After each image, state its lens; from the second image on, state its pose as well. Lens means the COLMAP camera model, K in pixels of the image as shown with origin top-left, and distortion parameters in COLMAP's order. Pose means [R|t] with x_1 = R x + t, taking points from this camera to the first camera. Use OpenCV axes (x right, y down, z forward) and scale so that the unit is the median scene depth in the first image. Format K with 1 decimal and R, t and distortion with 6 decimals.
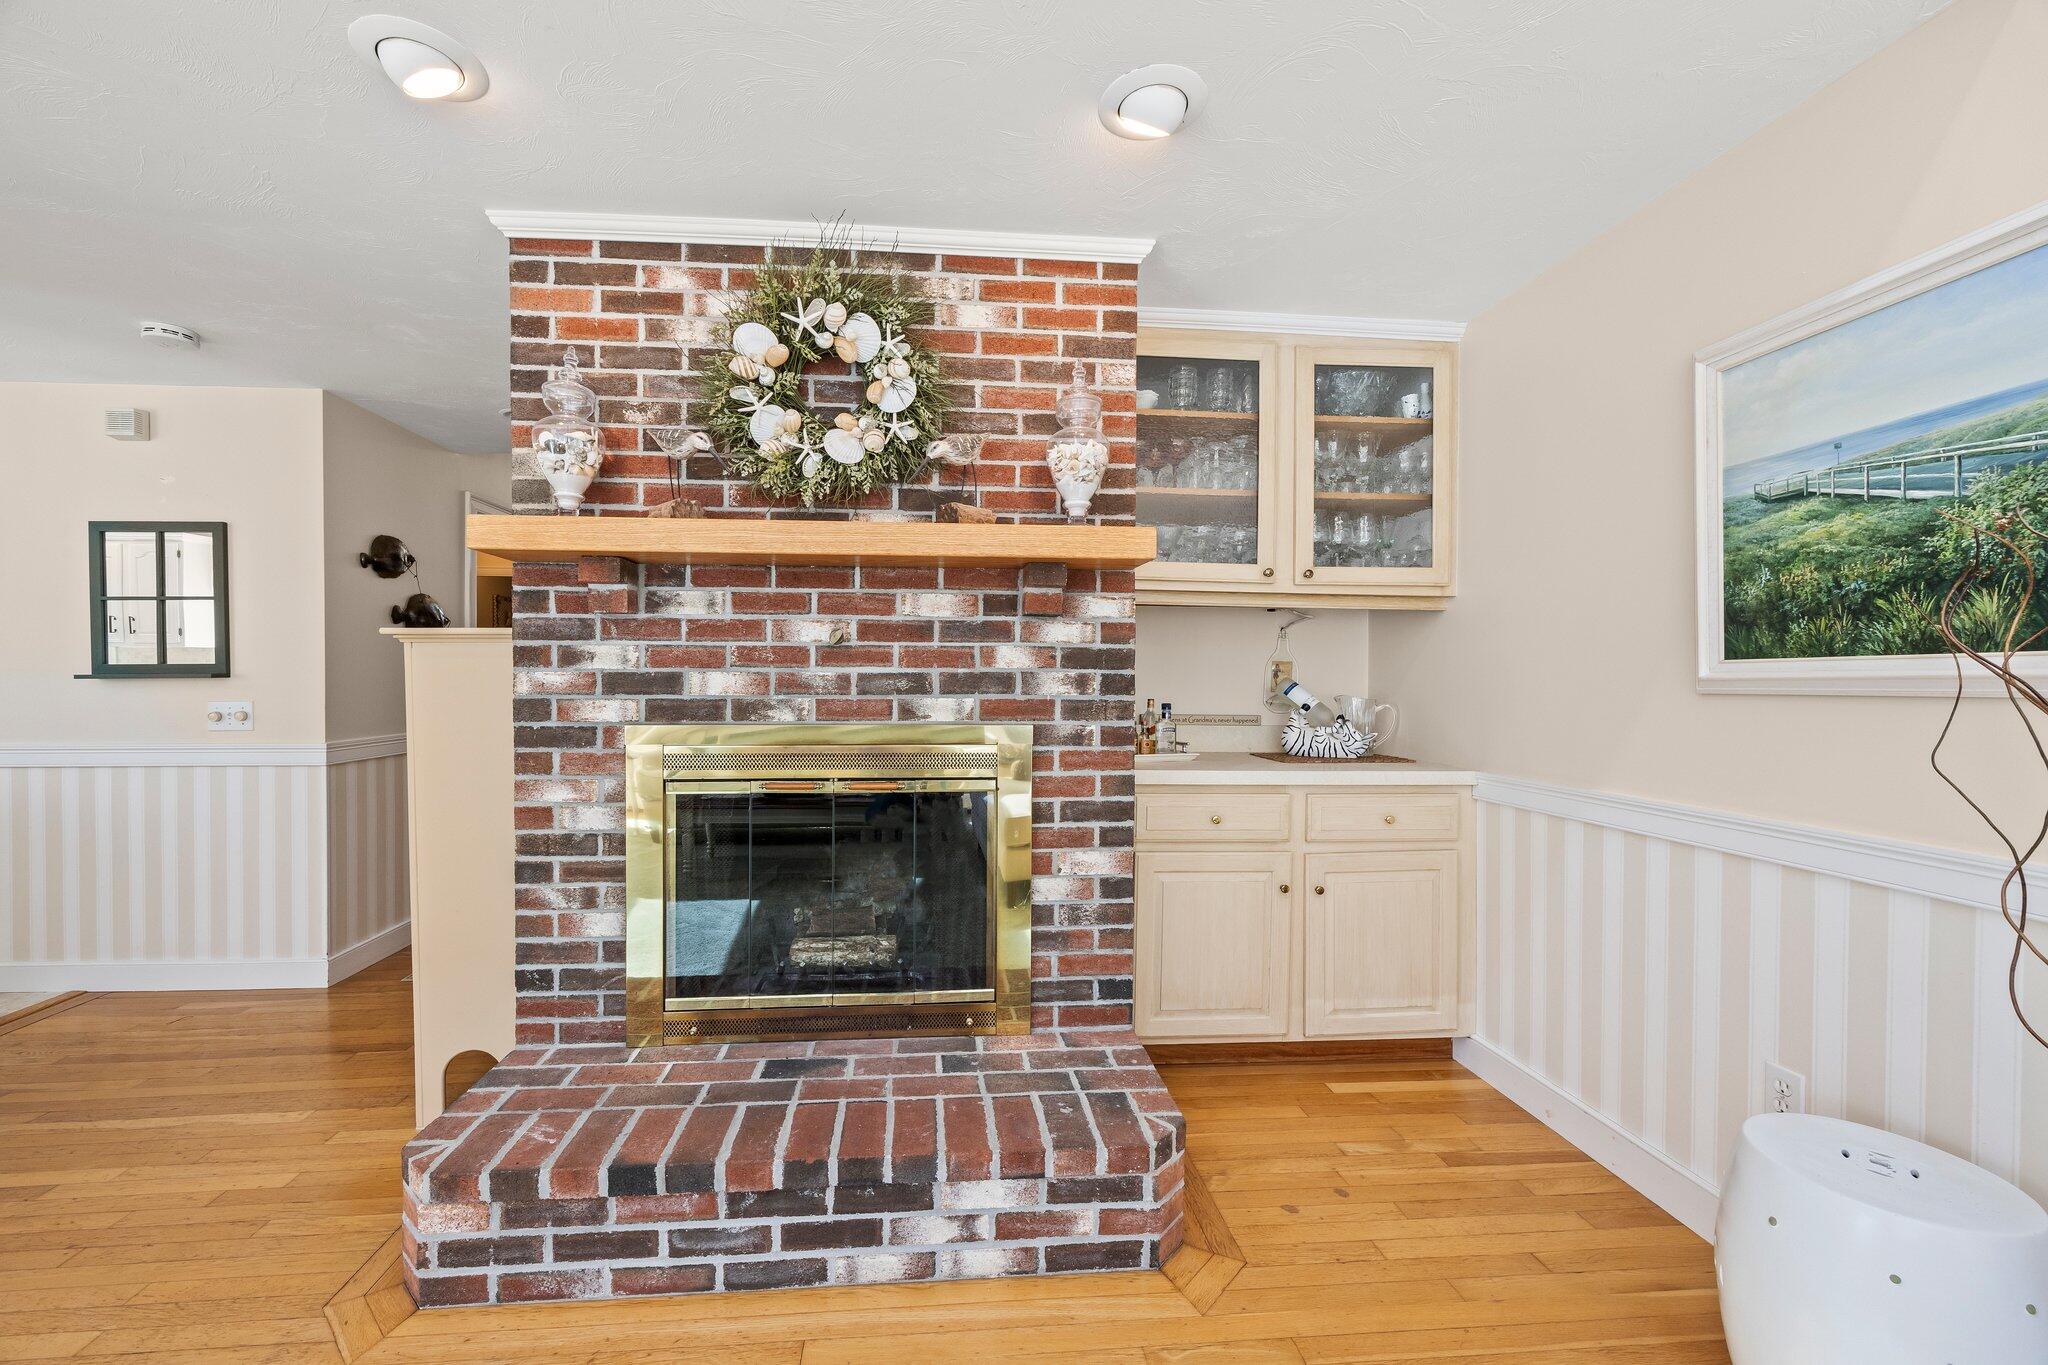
lens RADIAL K [[768.7, 0, 1017.9], [0, 768.7, 685.6], [0, 0, 1]] dist [-0.005652, 0.000385]
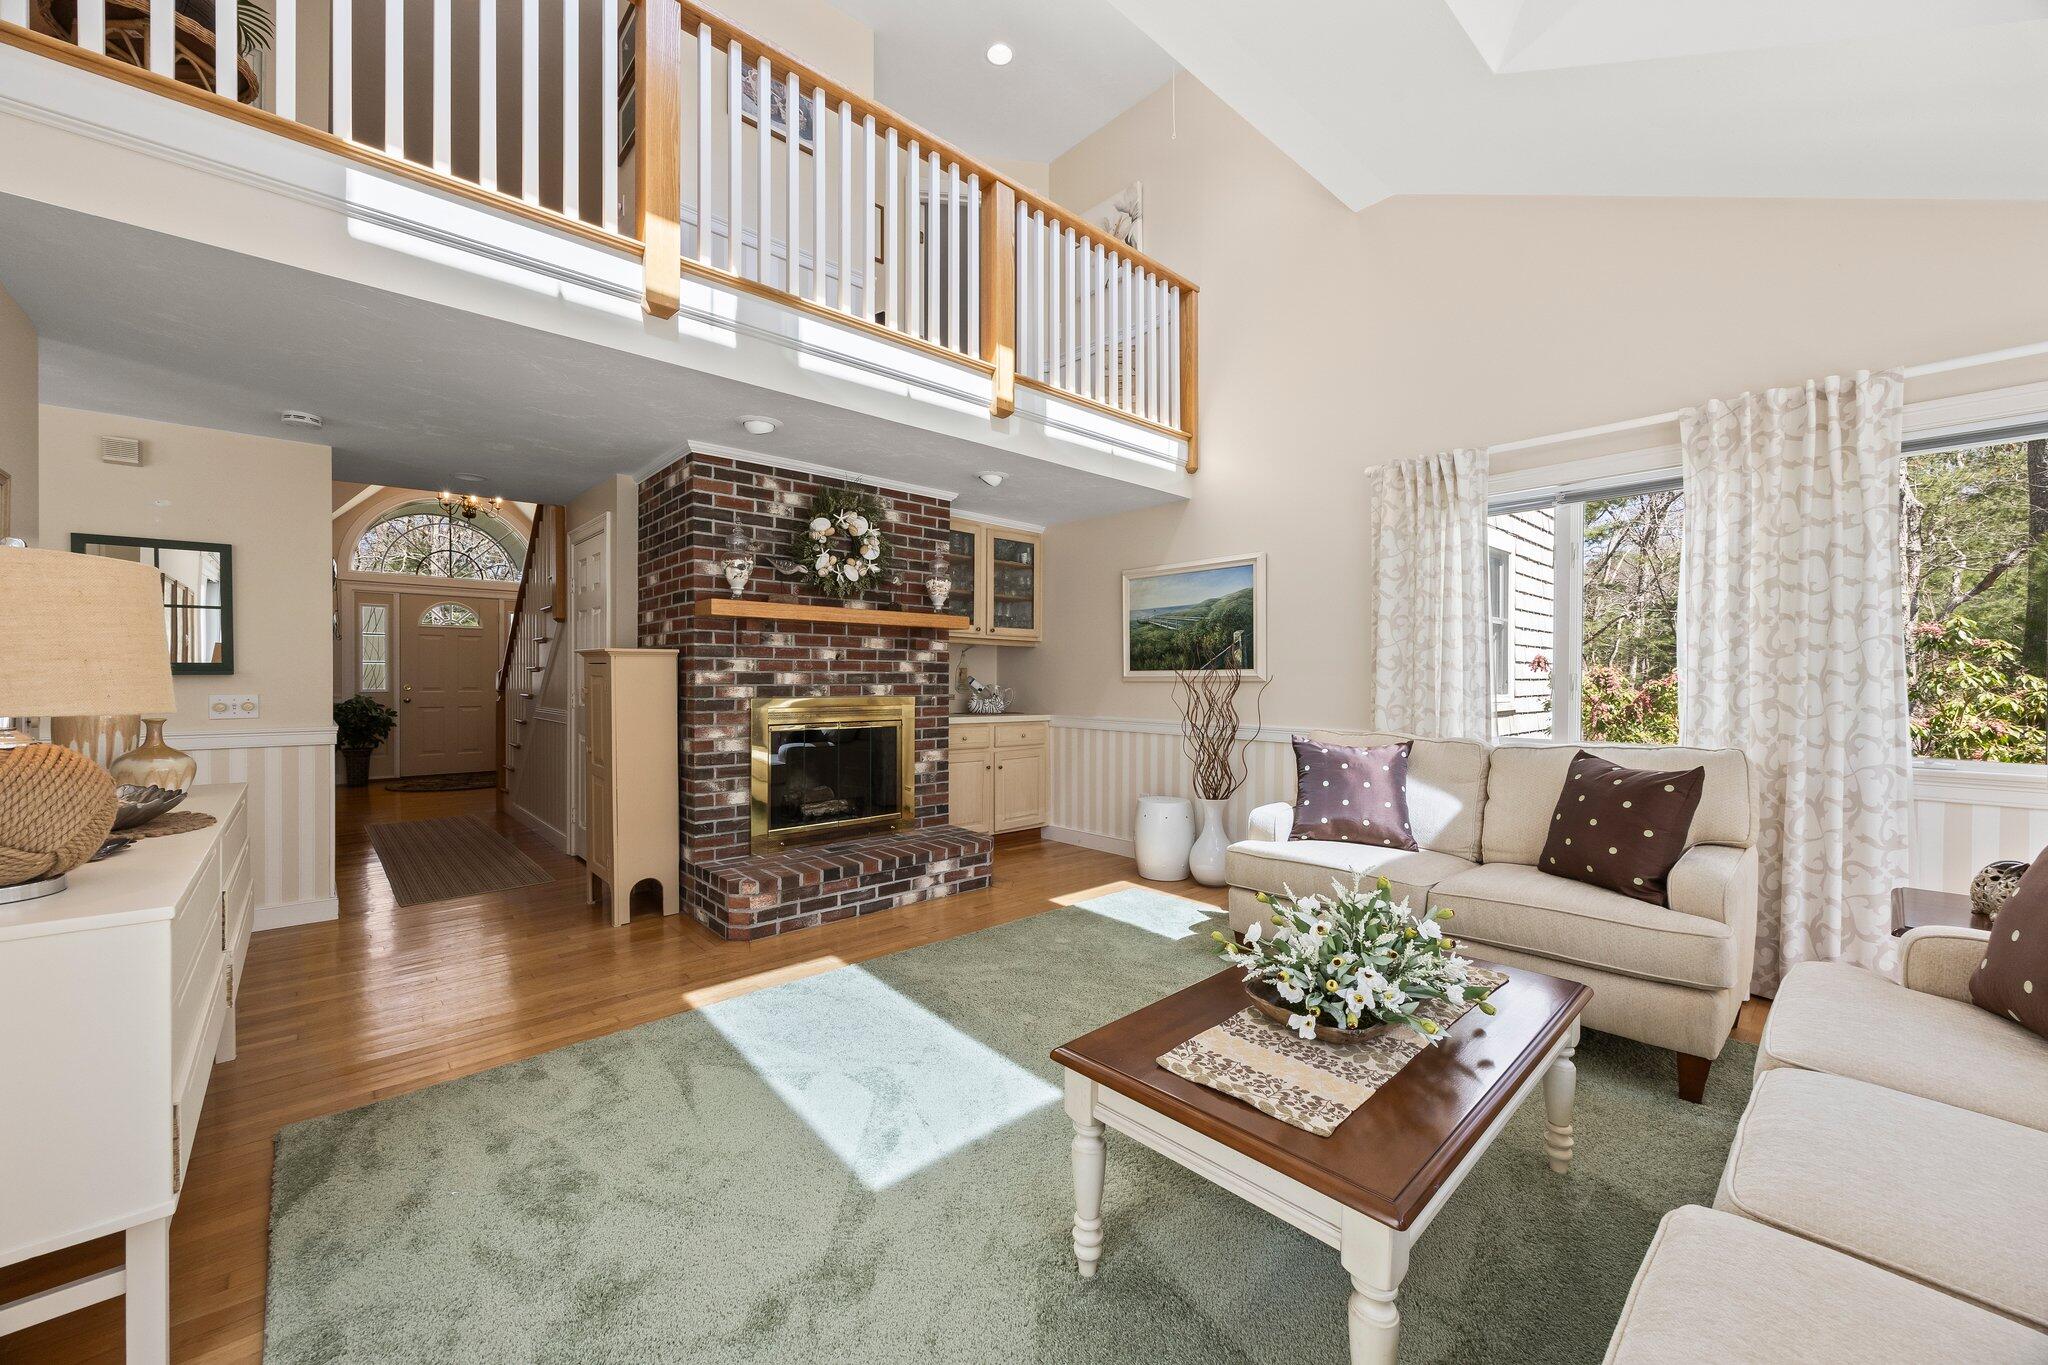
lens RADIAL K [[768.7, 0, 1029.1], [0, 768.7, 680.8], [0, 0, 1]] dist [-0.005652, 0.000385]
pose [[0.782076, -0.002293, 0.623179, -1.183203], [0.004213, 0.999990, -0.001608, 0.009590], [-0.623169, 0.003883, 0.782078, -1.048747]]
